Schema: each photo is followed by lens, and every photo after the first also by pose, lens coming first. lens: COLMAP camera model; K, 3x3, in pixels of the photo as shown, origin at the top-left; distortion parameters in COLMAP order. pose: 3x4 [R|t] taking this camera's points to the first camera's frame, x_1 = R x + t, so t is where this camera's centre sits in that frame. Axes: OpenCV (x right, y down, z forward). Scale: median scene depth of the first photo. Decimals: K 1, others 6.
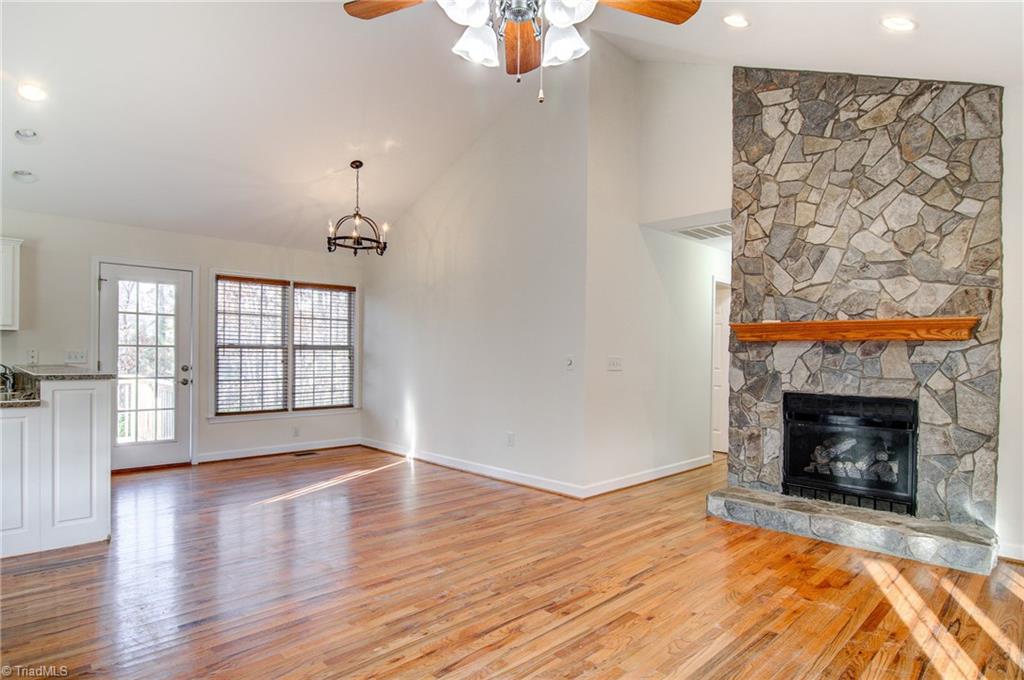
lens RADIAL K [[562.1, 0, 517.8], [0, 562.1, 358.7], [0, 0, 1]] dist [-0.015387, -0.001928]
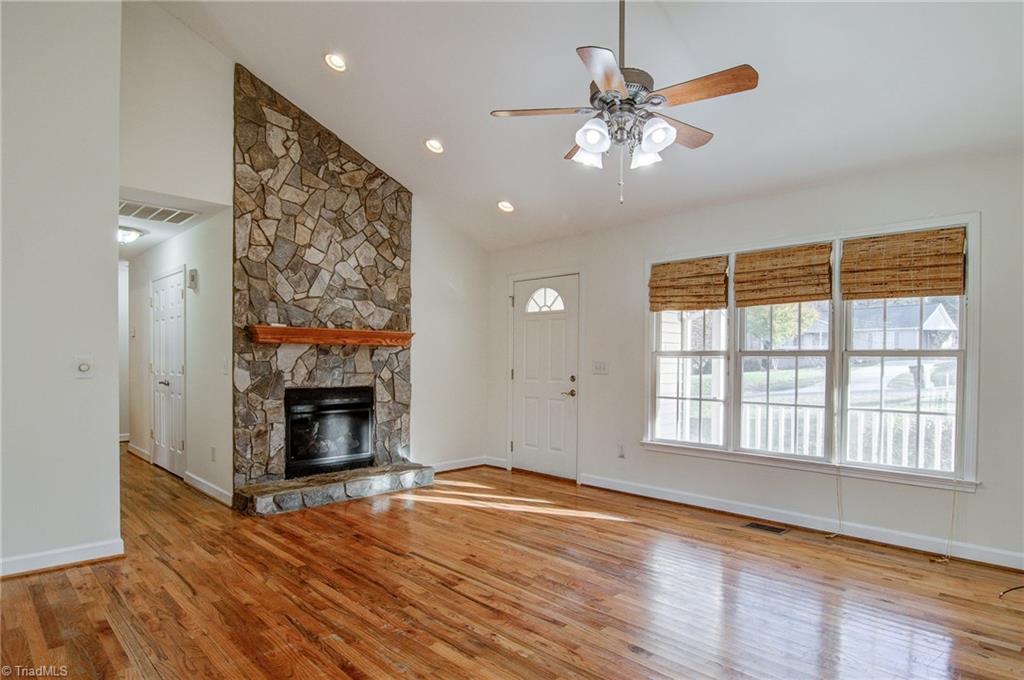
lens RADIAL K [[572.1, 0, 516.5], [0, 572.1, 369.1], [0, 0, 1]] dist [-0.001011, -0.018905]
pose [[-0.001493, -0.028695, 0.999587, -0.649324], [-0.000600, 0.999588, 0.028695, -0.012789], [-0.999999, -0.000557, -0.001509, 0.521796]]
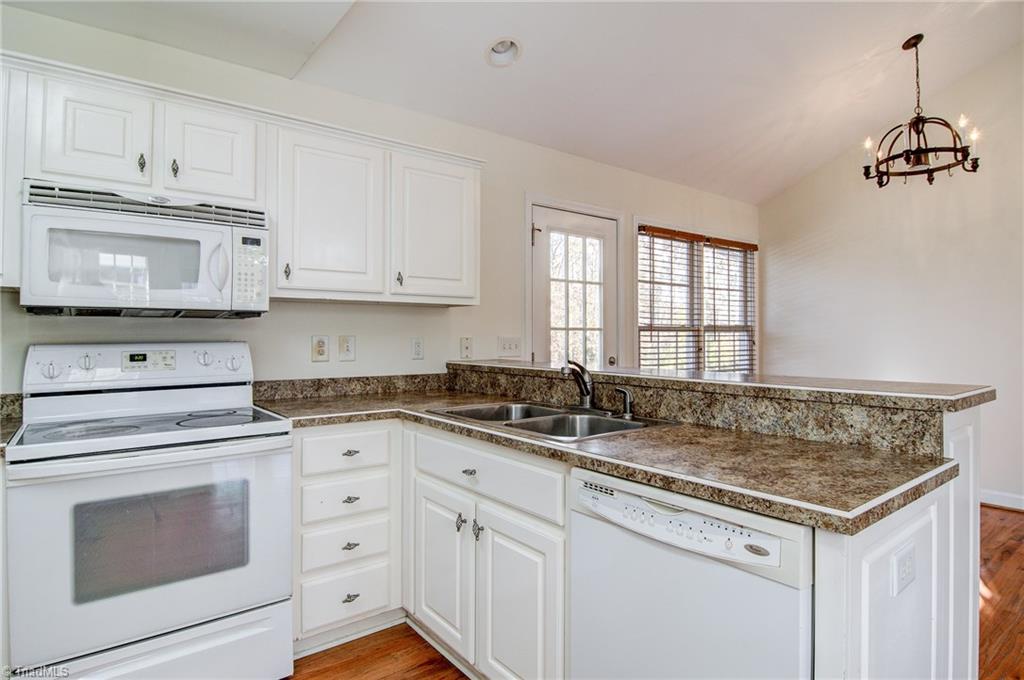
lens RADIAL K [[554.9, 0, 510.2], [0, 554.9, 326.4], [0, 0, 1]] dist [-0.016378, -0.002662]
pose [[0.992117, -0.013850, -0.124547, -0.839884], [0.010827, 0.999631, -0.024916, -0.013116], [0.124846, 0.023371, 0.991901, 0.415411]]
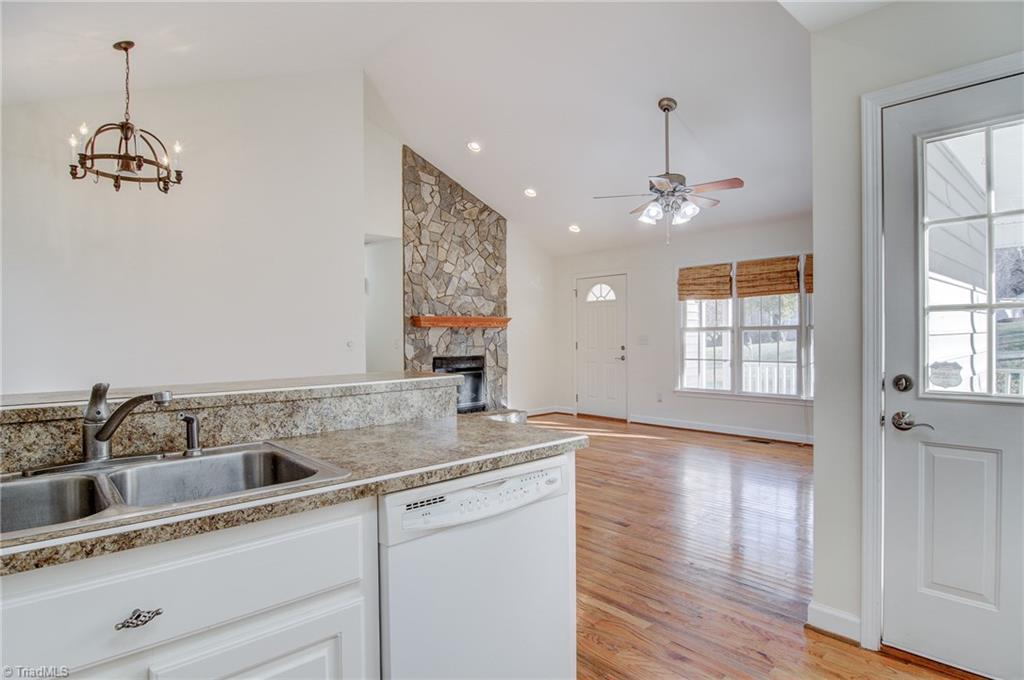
lens RADIAL K [[545.1, 0, 510.0], [0, 545.1, 344.6], [0, 0, 1]] dist [-0.012967, -0.000612]
pose [[0.043153, -0.027833, 0.998681, -1.111174], [0.017397, 0.999481, 0.027104, -0.018706], [-0.998917, 0.016205, 0.043615, 0.675912]]
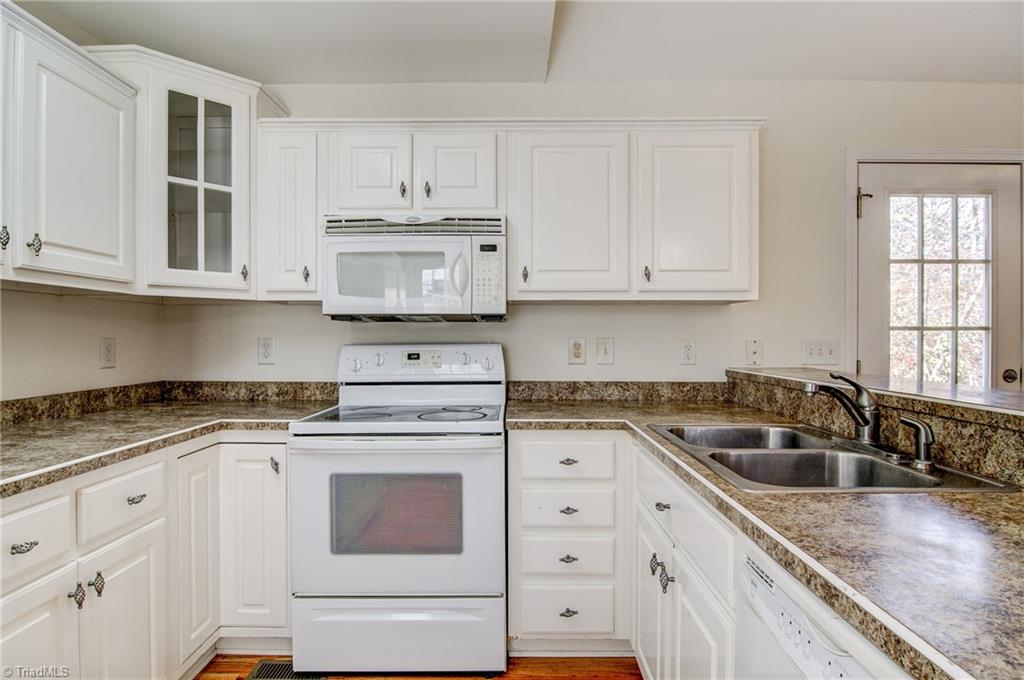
lens RADIAL K [[550.7, 0, 509.8], [0, 550.7, 340.4], [0, 0, 1]] dist [-0.013556, -0.002563]
pose [[0.701341, -0.007477, -0.712786, -0.749872], [0.003082, 0.999967, -0.007458, -0.013180], [0.712819, 0.003034, 0.701342, 0.525033]]
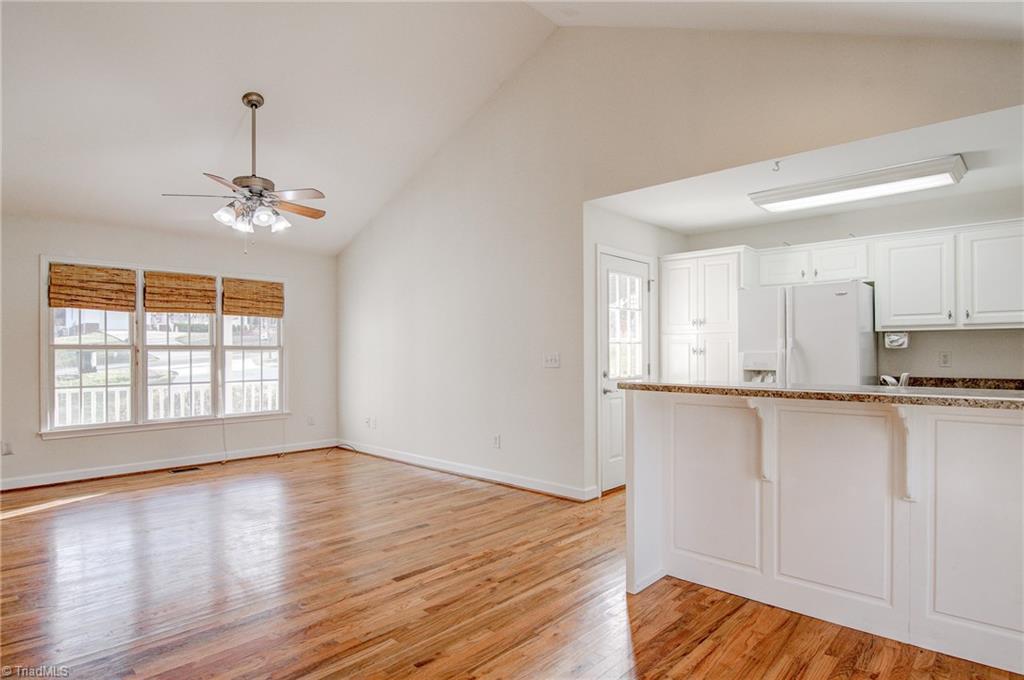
lens RADIAL K [[562.1, 0, 517.8], [0, 562.1, 358.7], [0, 0, 1]] dist [-0.015387, -0.001928]
pose [[-0.999160, -0.009027, -0.039980, -0.441979], [-0.009759, 0.999787, 0.018169, -0.017301], [0.039807, 0.018544, -0.999035, 1.442024]]
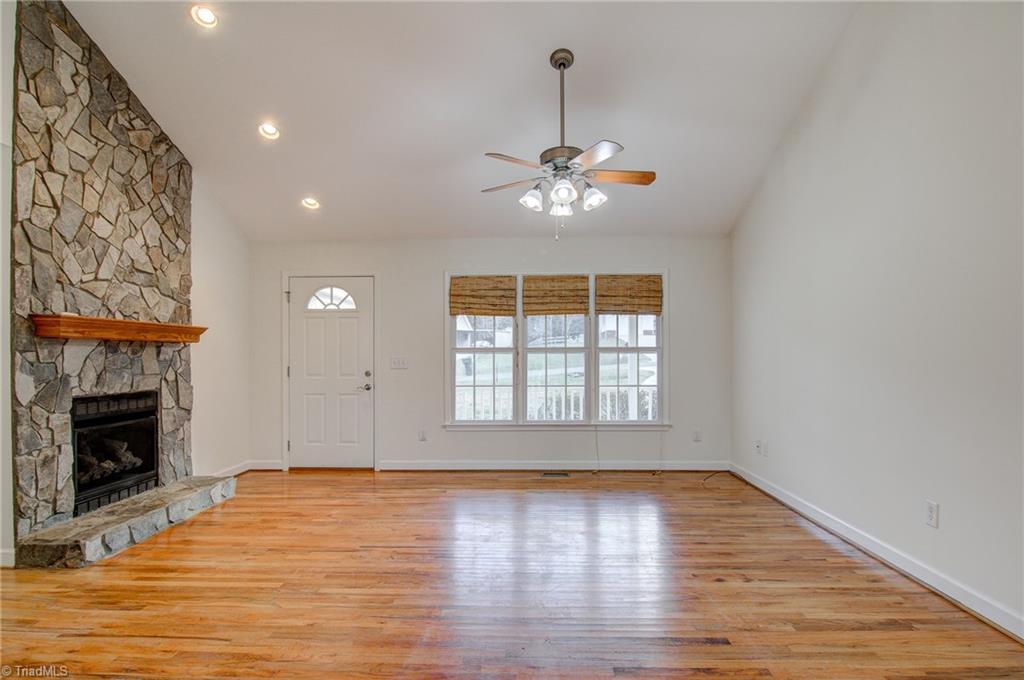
lens RADIAL K [[556.2, 0, 512.0], [0, 556.2, 356.5], [0, 0, 1]] dist [-0.004407, -0.010193]
pose [[-0.687199, -0.009777, 0.726404, -0.575845], [0.001265, 0.999892, 0.014655, -0.015082], [-0.726469, 0.010990, -0.687112, 1.055782]]
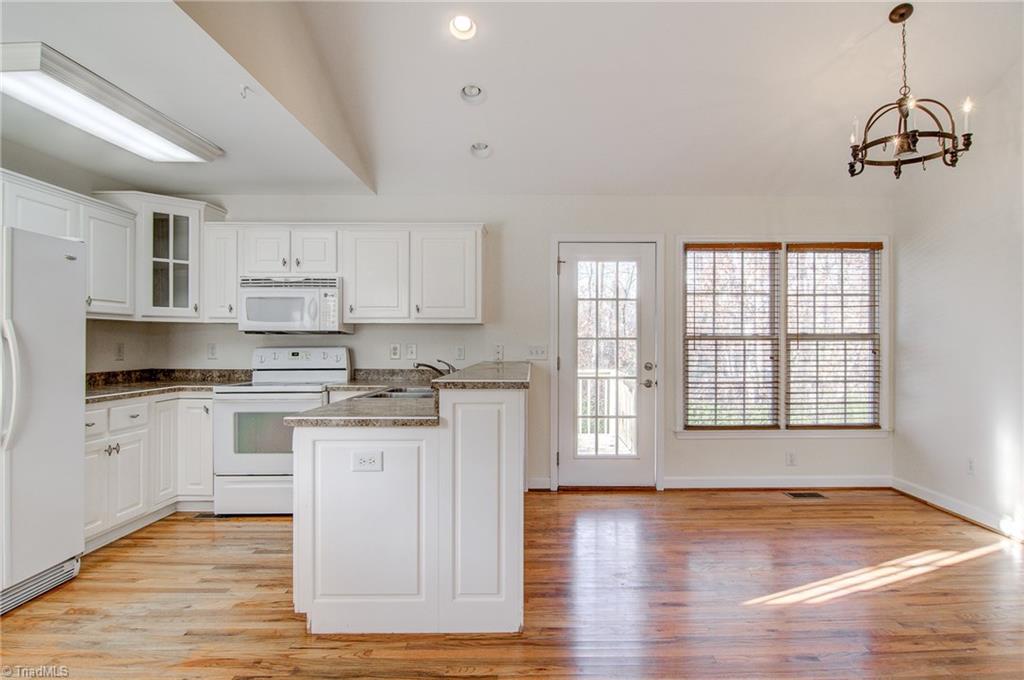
lens RADIAL K [[566.0, 0, 541.1], [0, 566.0, 341.8], [0, 0, 1]] dist [-0.016155, -0.002590]
pose [[0.719059, -0.012183, -0.694843, -0.200731], [0.001983, 0.999878, -0.015480, -0.007093], [0.694947, 0.009753, 0.718995, 0.428448]]
